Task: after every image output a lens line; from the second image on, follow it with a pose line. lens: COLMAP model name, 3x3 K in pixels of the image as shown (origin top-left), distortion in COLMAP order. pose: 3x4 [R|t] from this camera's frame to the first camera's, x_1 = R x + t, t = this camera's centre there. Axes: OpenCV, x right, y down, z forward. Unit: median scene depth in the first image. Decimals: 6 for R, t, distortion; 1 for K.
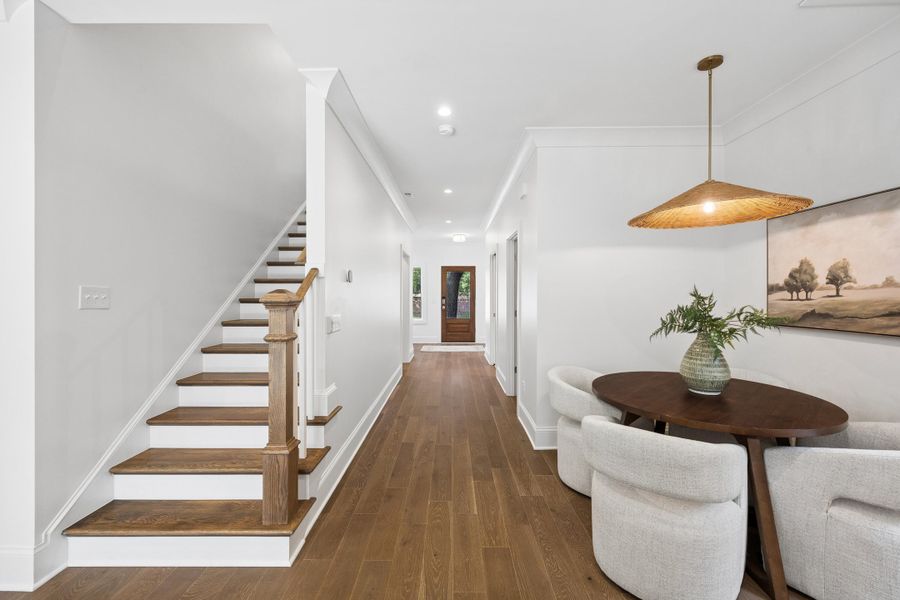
lens RADIAL K [[359.0, 0, 451.6], [0, 359.0, 294.9], [0, 0, 1]] dist [-0.003986, 0.000748]
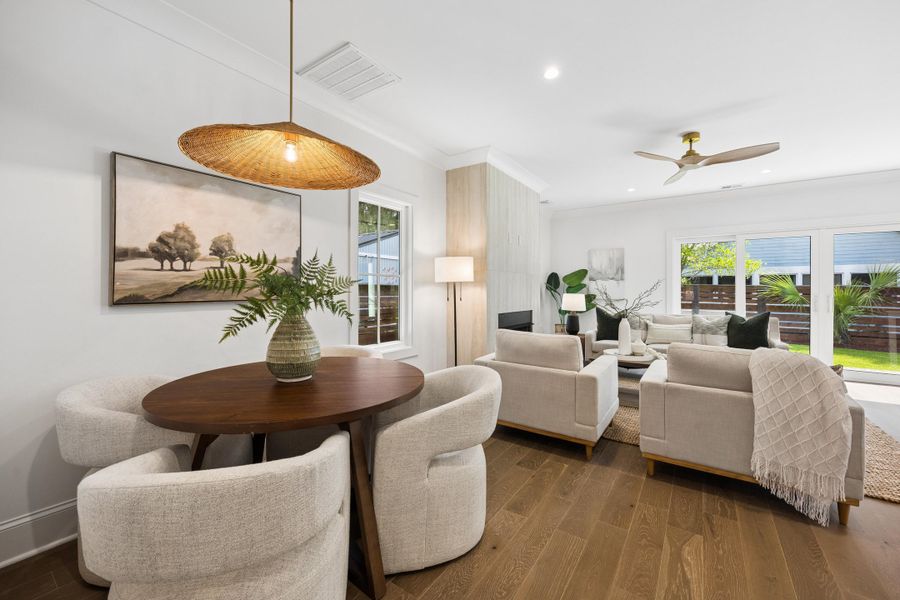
lens RADIAL K [[359.0, 0, 455.5], [0, 359.0, 289.2], [0, 0, 1]] dist [-0.003986, 0.000748]
pose [[-0.835934, 0.002301, 0.548825, -0.051633], [0.003829, 0.999991, 0.001640, 0.062252], [-0.548817, 0.003472, -0.835936, 1.406289]]
